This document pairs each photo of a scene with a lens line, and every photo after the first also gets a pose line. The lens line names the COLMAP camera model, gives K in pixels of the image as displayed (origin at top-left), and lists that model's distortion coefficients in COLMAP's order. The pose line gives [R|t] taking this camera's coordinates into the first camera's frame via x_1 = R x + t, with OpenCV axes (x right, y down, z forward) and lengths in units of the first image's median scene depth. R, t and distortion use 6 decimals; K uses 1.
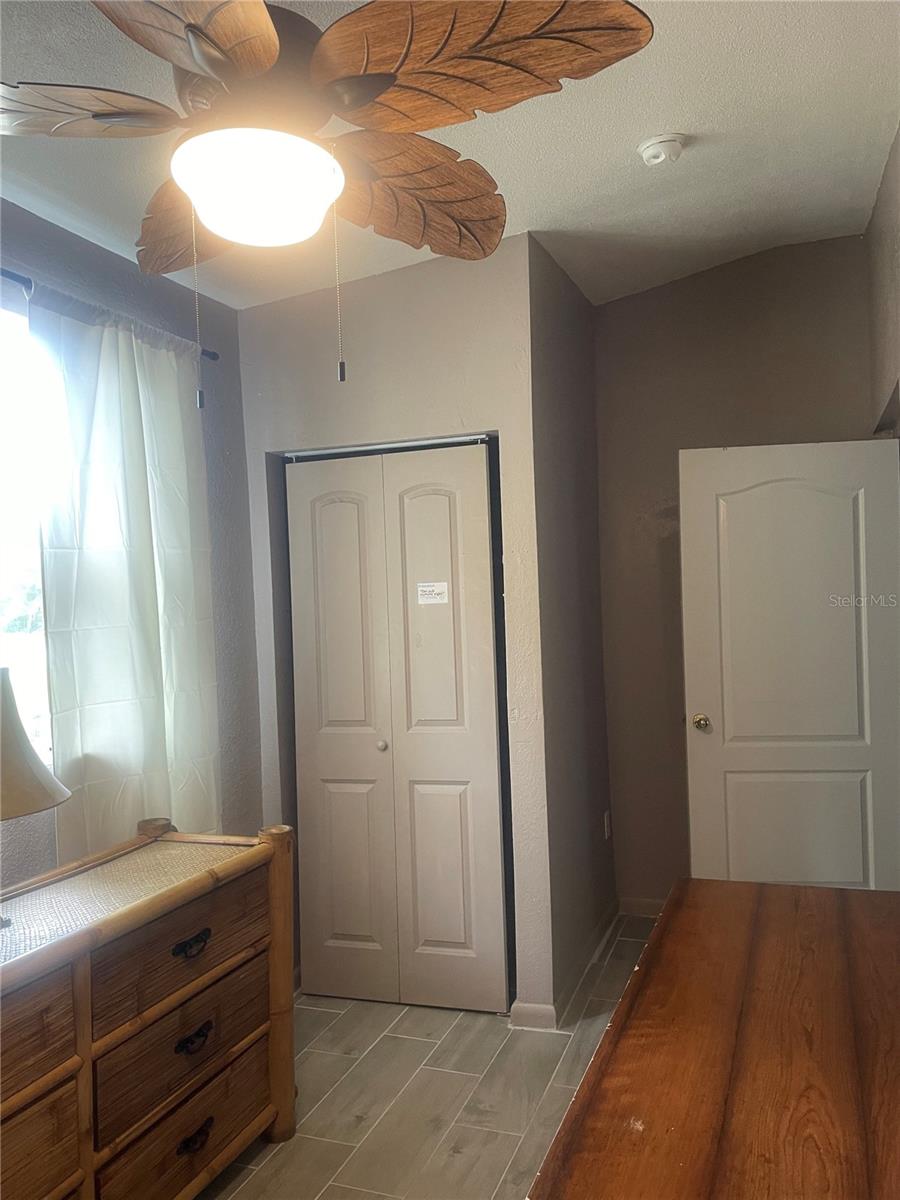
lens RADIAL K [[909.8, 0, 450.0], [0, 909.8, 600.0], [0, 0, 1]] dist [0.082225, -0.100669]
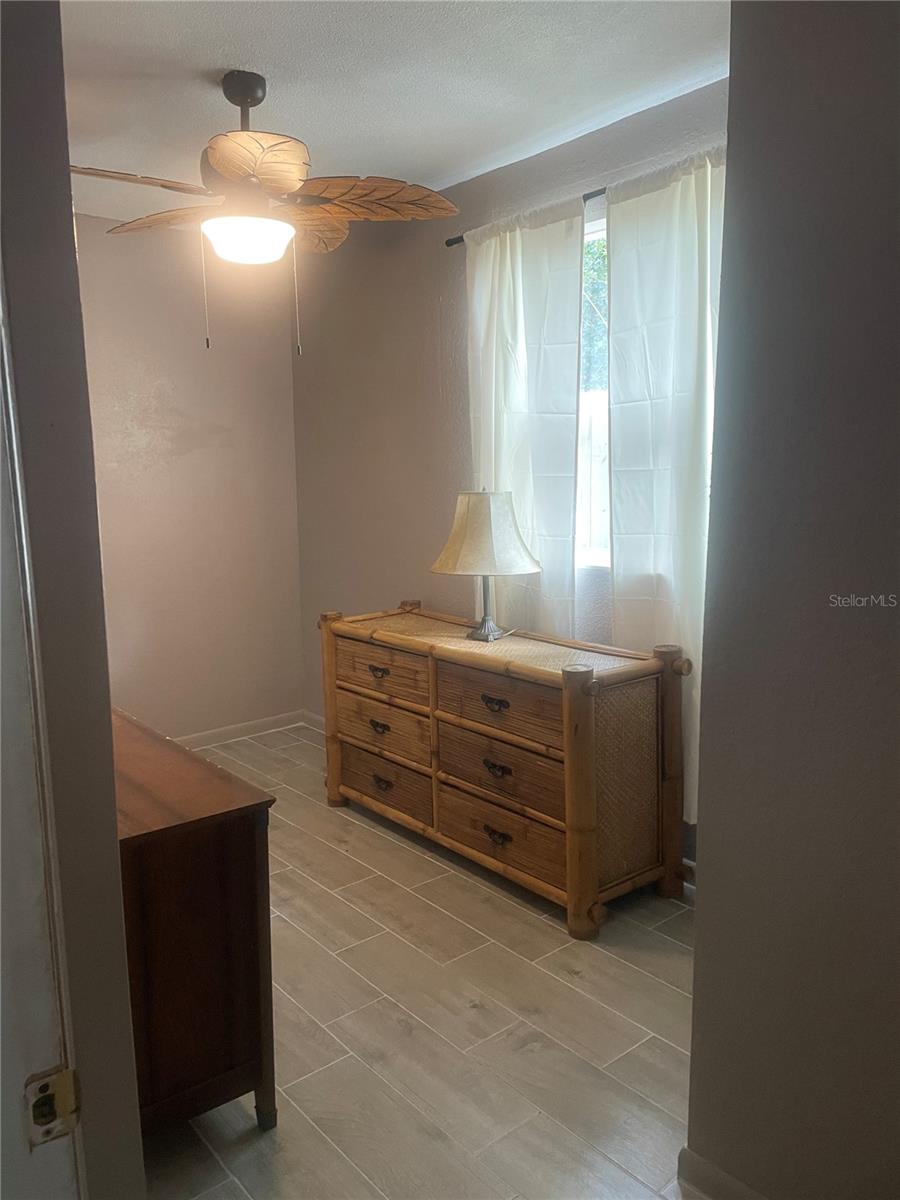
lens RADIAL K [[909.8, 0, 450.0], [0, 909.8, 600.0], [0, 0, 1]] dist [0.082225, -0.100669]
pose [[-0.513409, 0.161030, -0.842900, 0.864341], [0.045460, 0.985961, 0.160671, -0.002718], [0.856939, 0.044172, -0.513522, 1.598220]]
